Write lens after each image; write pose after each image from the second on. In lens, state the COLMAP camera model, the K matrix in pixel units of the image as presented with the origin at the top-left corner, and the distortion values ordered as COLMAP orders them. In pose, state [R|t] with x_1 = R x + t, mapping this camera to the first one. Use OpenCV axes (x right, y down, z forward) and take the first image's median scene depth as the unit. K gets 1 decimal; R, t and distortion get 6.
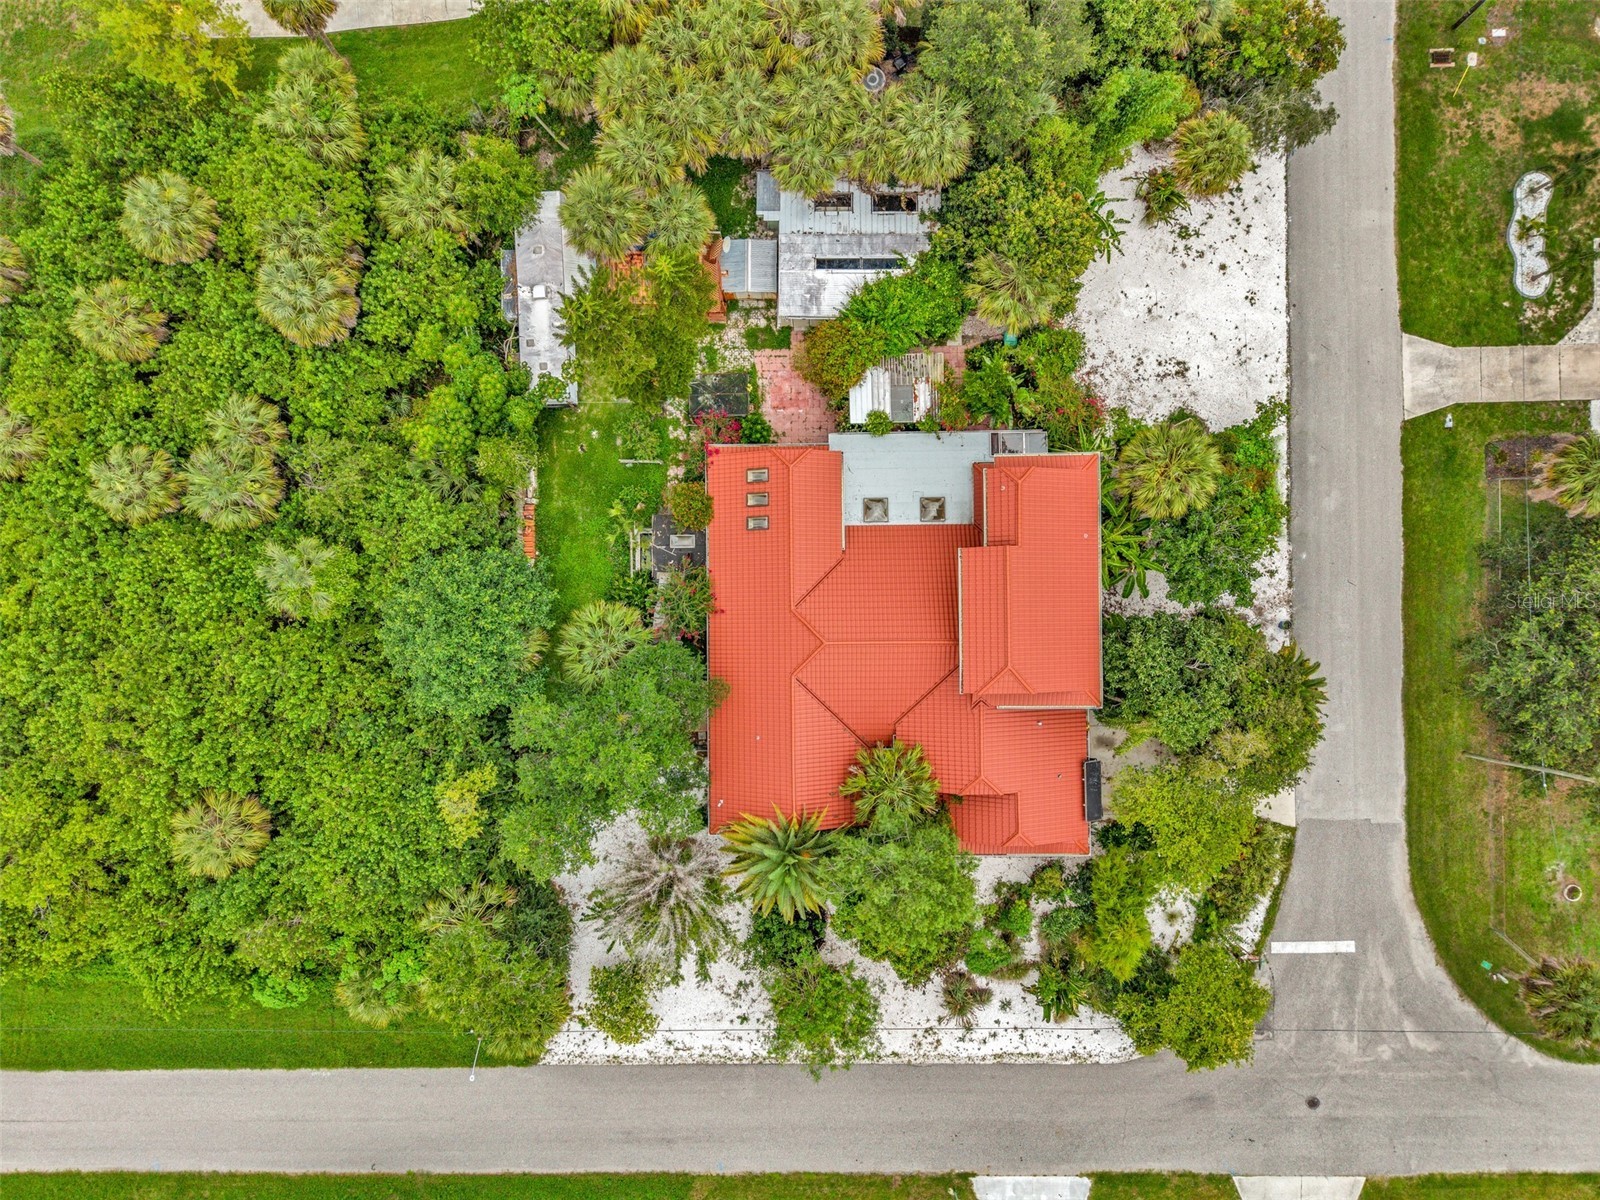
lens RADIAL K [[1071.3, 0, 800.0], [0, 1071.3, 600.0], [0, 0, 1]] dist [0.025478, -0.021838]
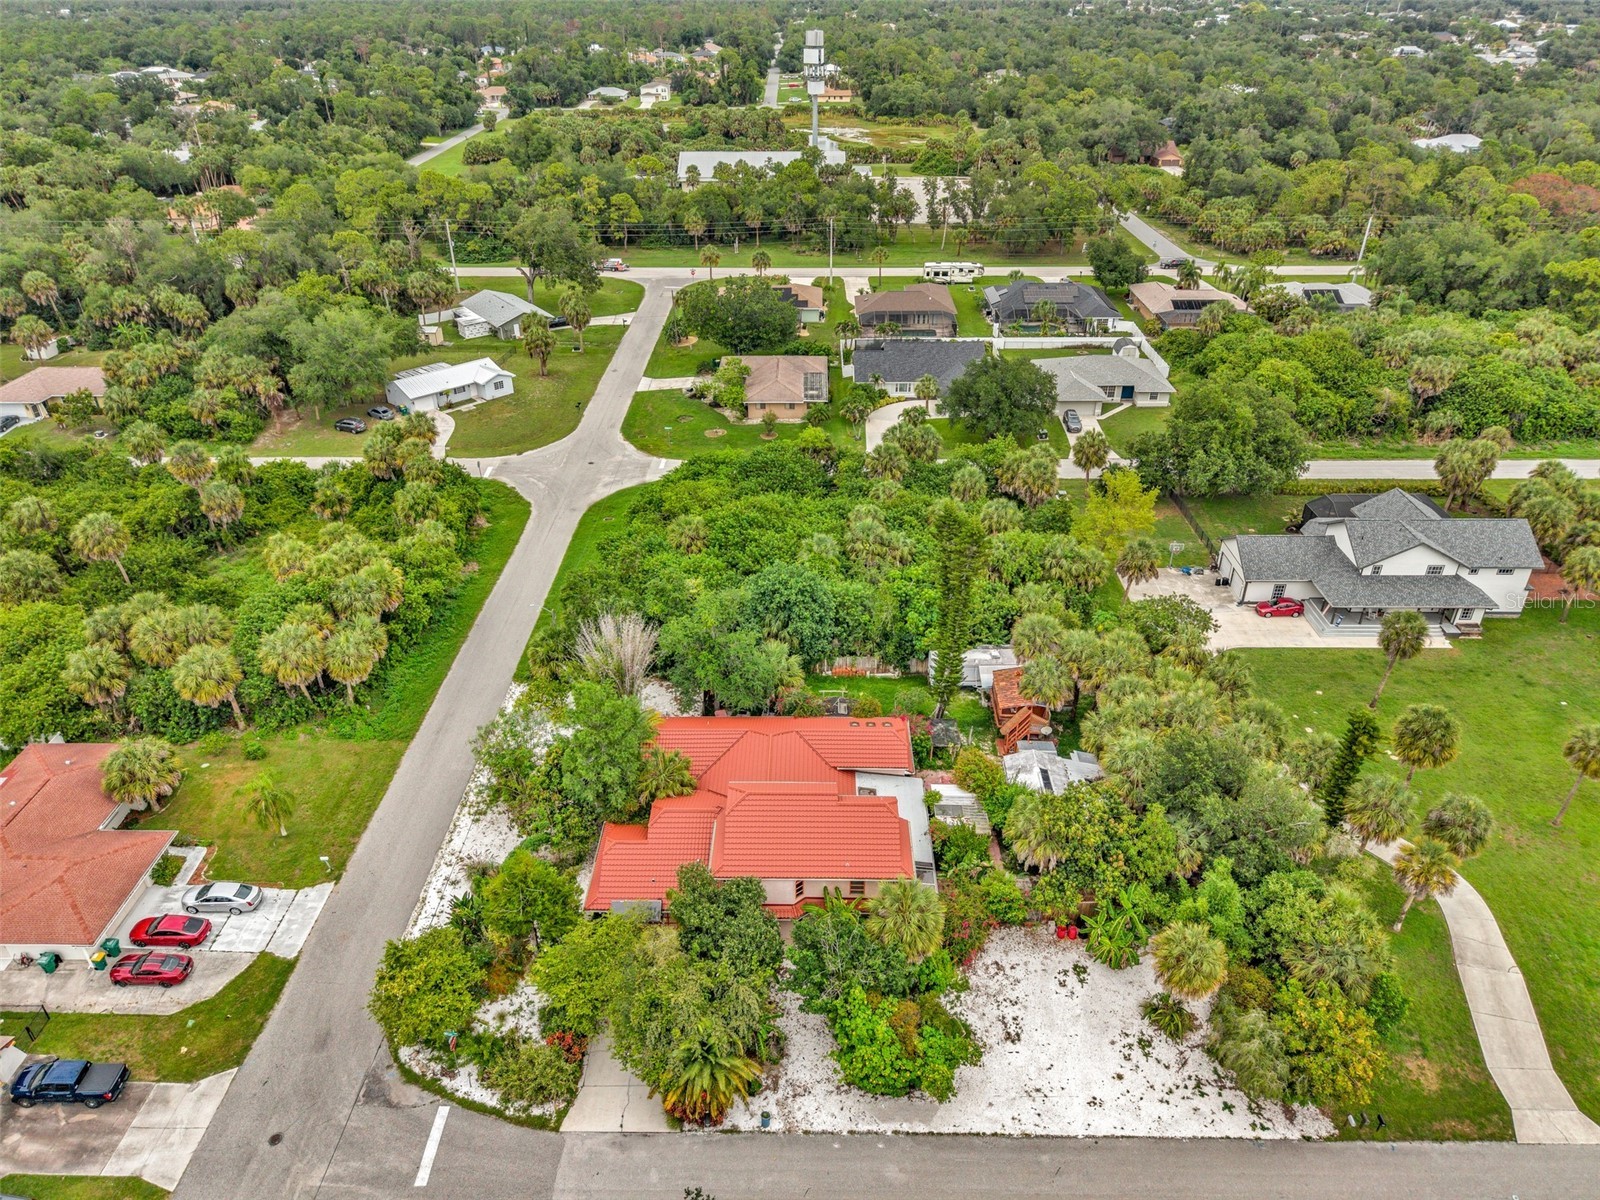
lens RADIAL K [[1071.3, 0, 800.0], [0, 1071.3, 600.0], [0, 0, 1]] dist [0.025478, -0.021838]
pose [[-0.024596, 0.523696, -0.851550, 1.034686], [-0.999587, -0.000204, 0.028747, -0.036297], [0.014881, 0.851905, 0.523484, 0.078829]]
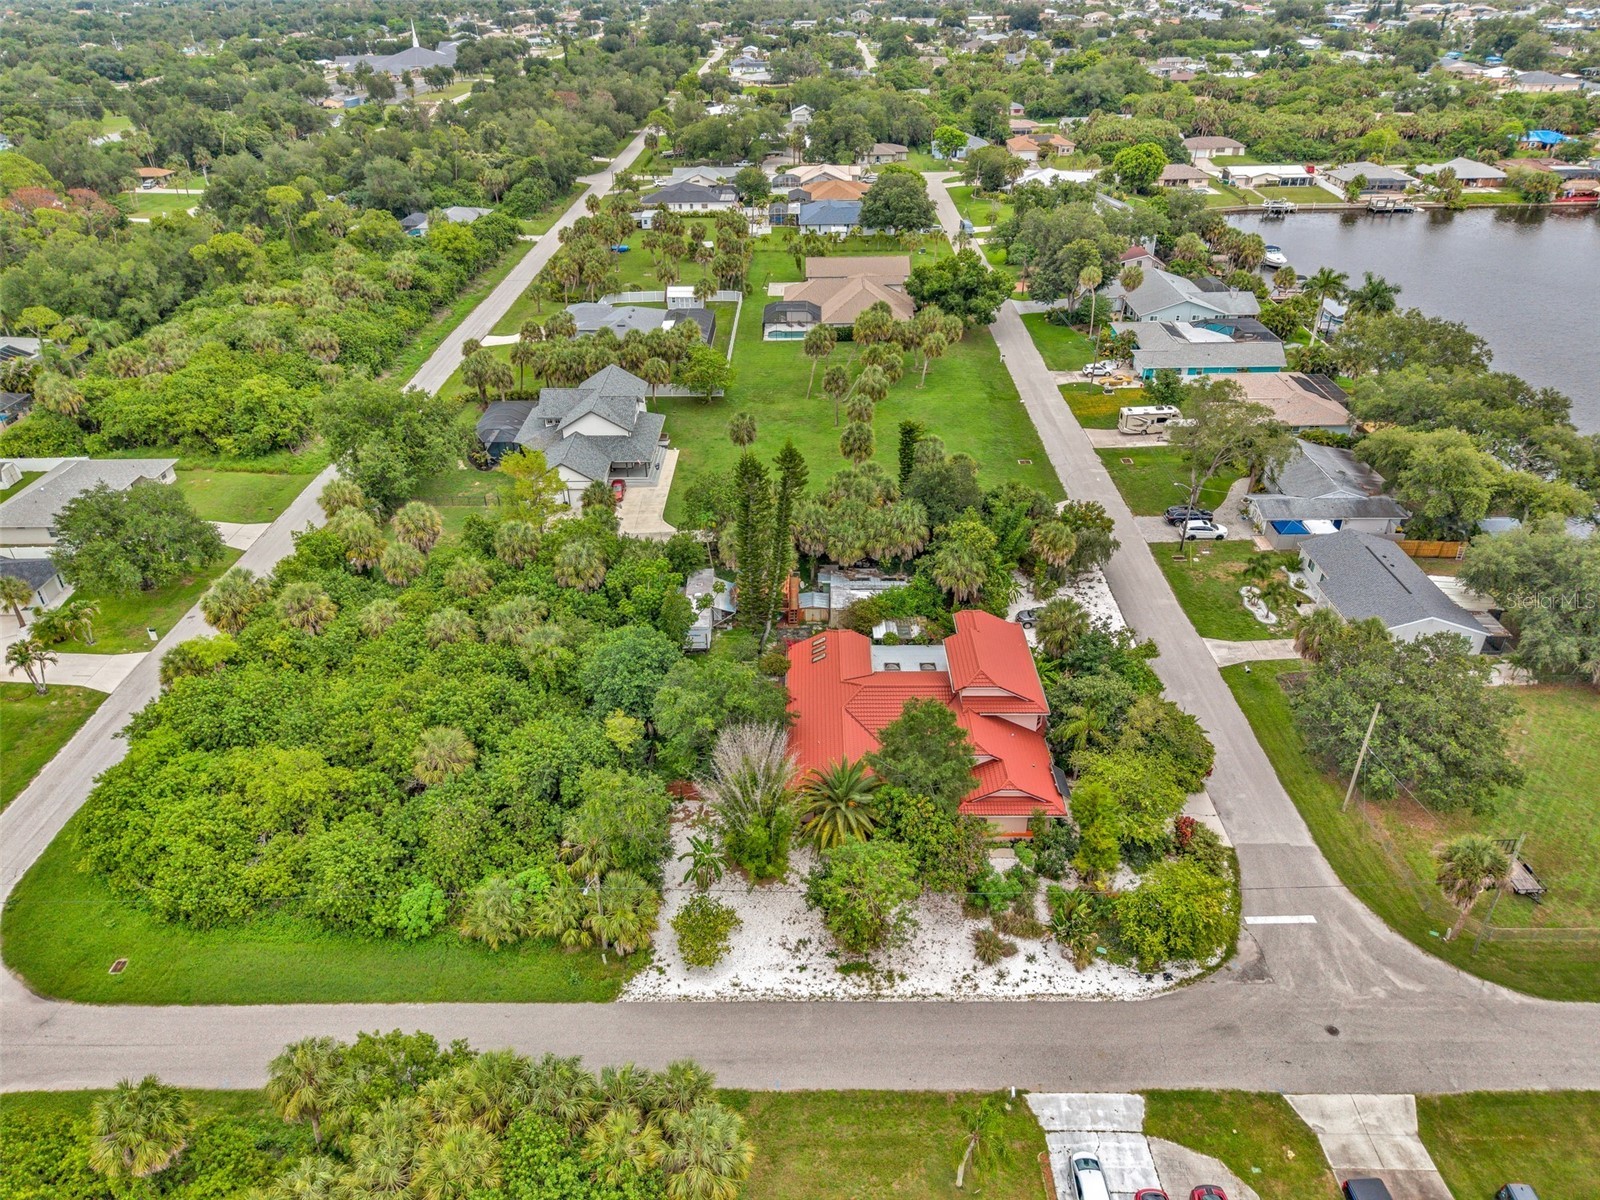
lens RADIAL K [[1071.3, 0, 800.0], [0, 1071.3, 600.0], [0, 0, 1]] dist [0.025478, -0.021838]
pose [[0.999833, 0.009673, -0.015482, -0.041229], [-0.018255, 0.524369, -0.851295, 1.159118], [-0.000116, 0.851436, 0.524458, 0.072222]]
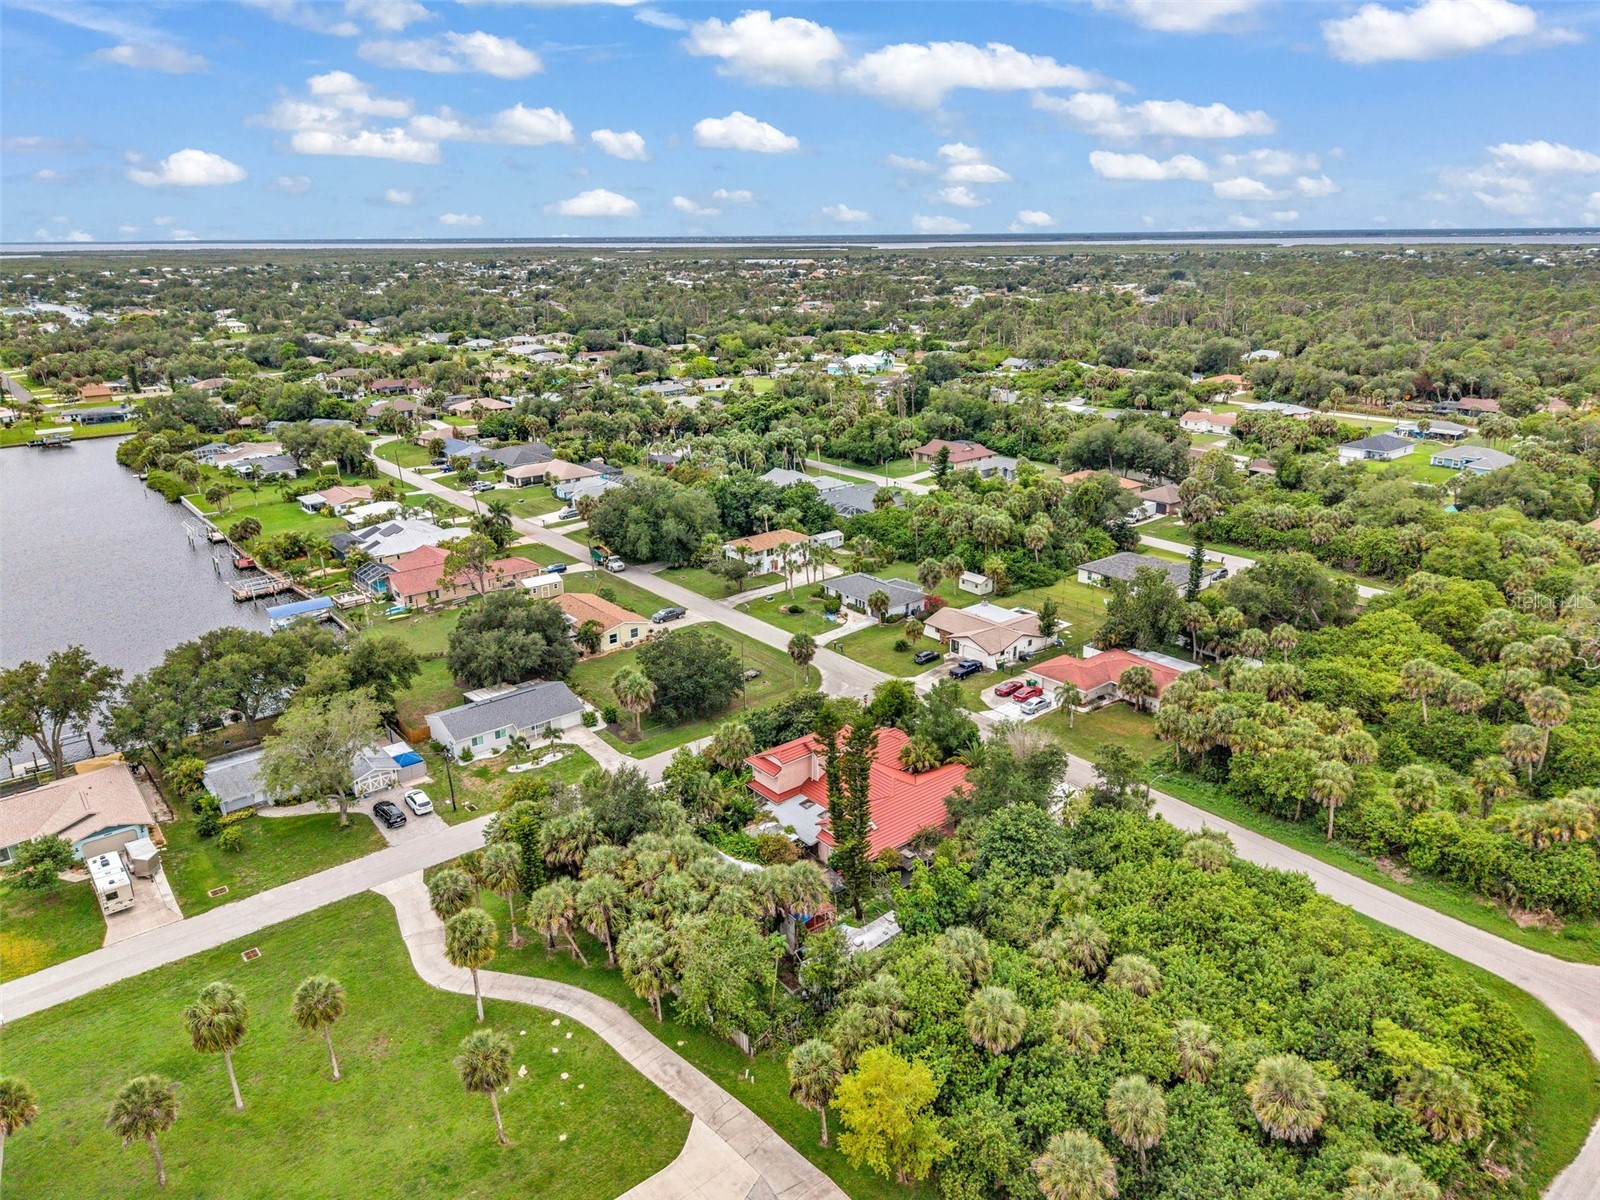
lens RADIAL K [[1071.3, 0, 800.0], [0, 1071.3, 600.0], [0, 0, 1]] dist [0.025478, -0.021838]
pose [[-0.627319, -0.231939, 0.743421, -1.198072], [0.778647, -0.203233, 0.593638, -1.141508], [0.013400, 0.951263, 0.308091, 0.018700]]
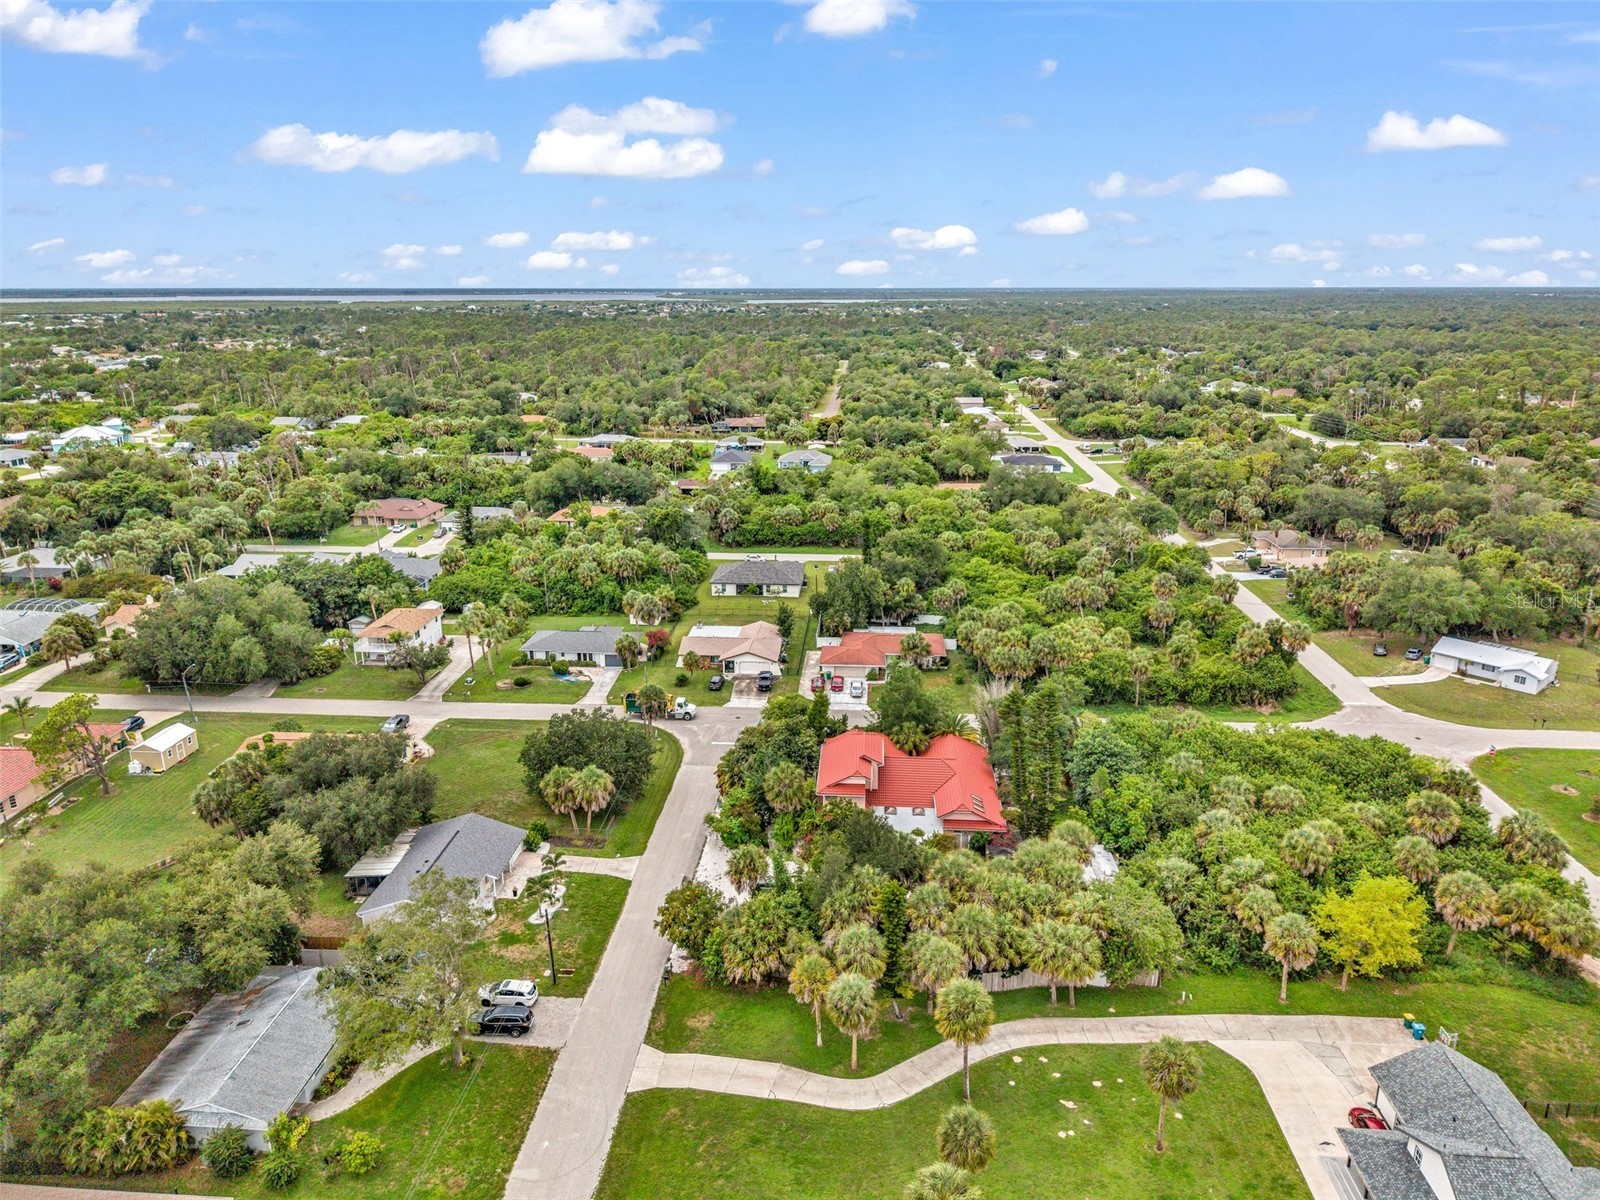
lens RADIAL K [[1063.3, 0, 800.0], [0, 1063.3, 600.0], [0, 0, 1]] dist [0.061201, -0.071557]
pose [[-0.996985, -0.005687, 0.077383, 0.133197], [0.075963, -0.274774, 0.958503, -1.846576], [0.015812, 0.961492, 0.274378, 0.043229]]
